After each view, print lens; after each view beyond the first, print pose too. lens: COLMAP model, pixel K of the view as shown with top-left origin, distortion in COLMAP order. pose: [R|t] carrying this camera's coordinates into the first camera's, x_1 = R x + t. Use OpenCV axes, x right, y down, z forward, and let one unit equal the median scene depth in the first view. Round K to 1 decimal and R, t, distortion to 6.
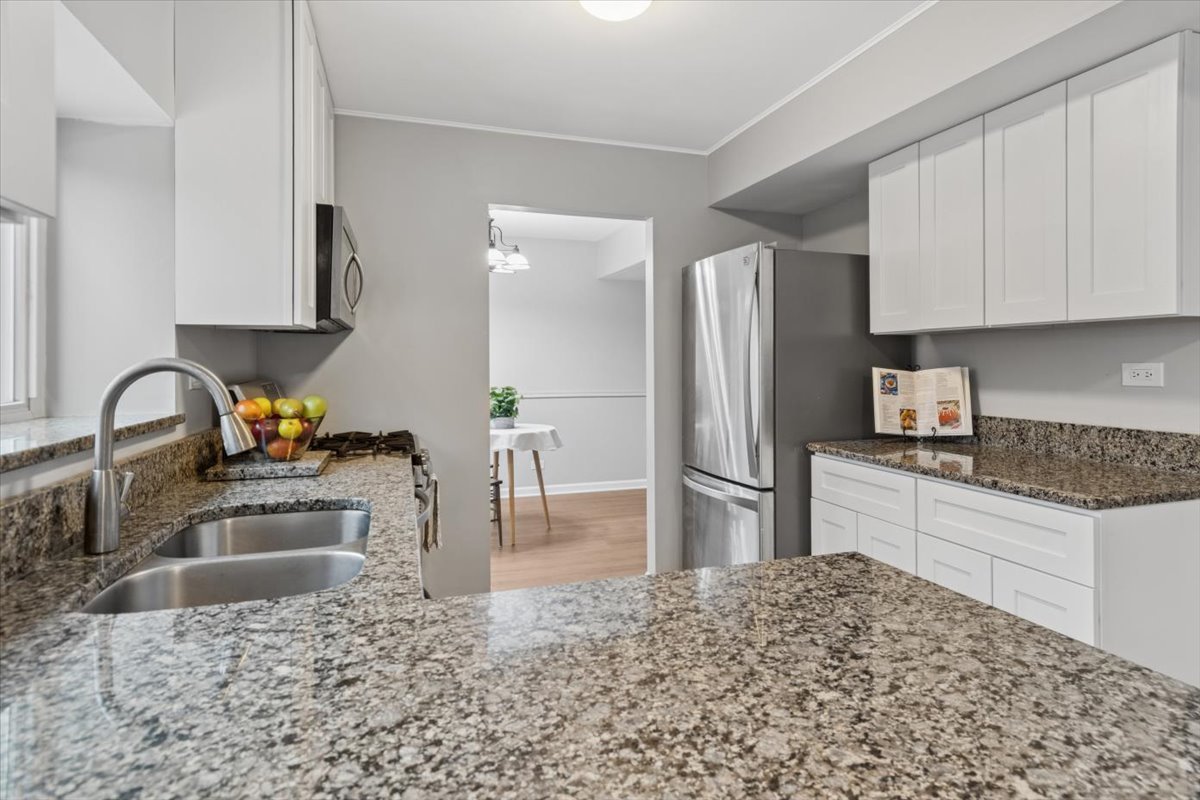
lens RADIAL K [[649.8, 0, 594.9], [0, 649.8, 366.7], [0, 0, 1]] dist [-0.002639, -0.000363]
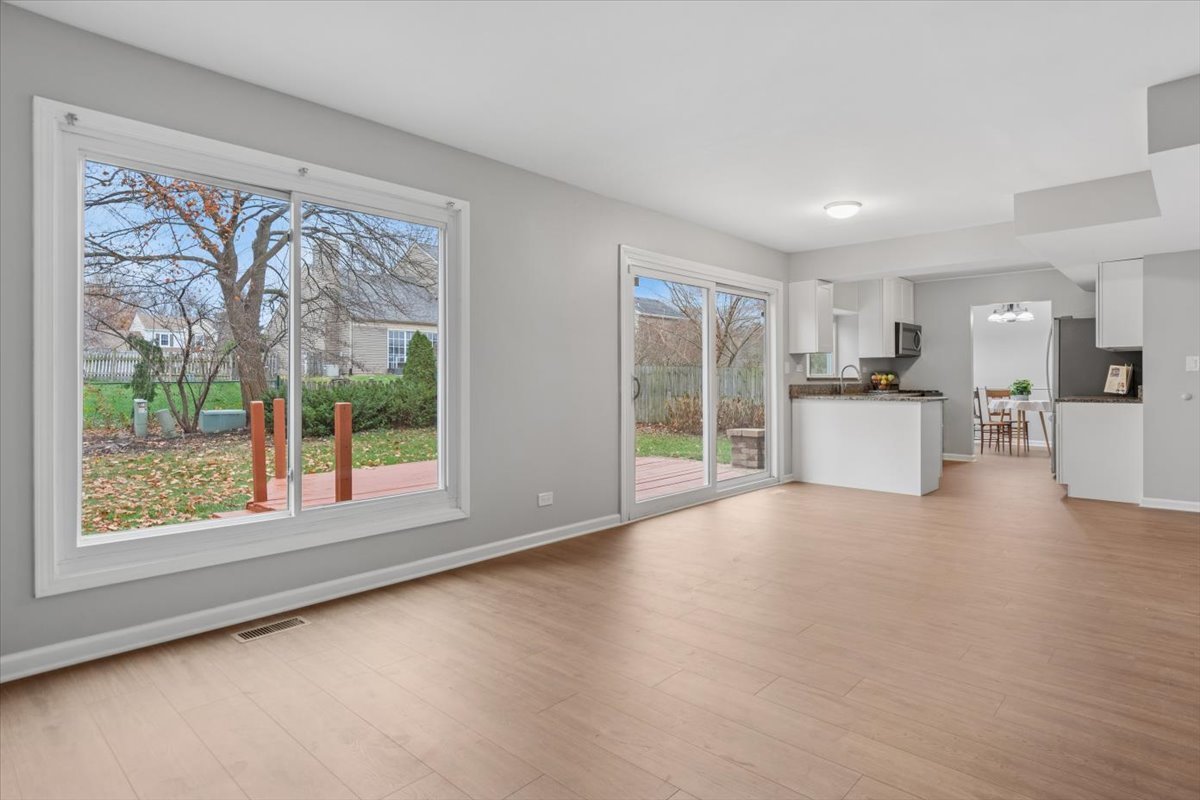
lens RADIAL K [[649.8, 0, 594.9], [0, 649.8, 366.7], [0, 0, 1]] dist [-0.002639, -0.000363]
pose [[0.488600, -0.014957, -0.872380, 1.669620], [-0.001049, 0.999842, -0.017730, 0.052949], [0.872507, 0.009579, 0.488508, -1.953906]]
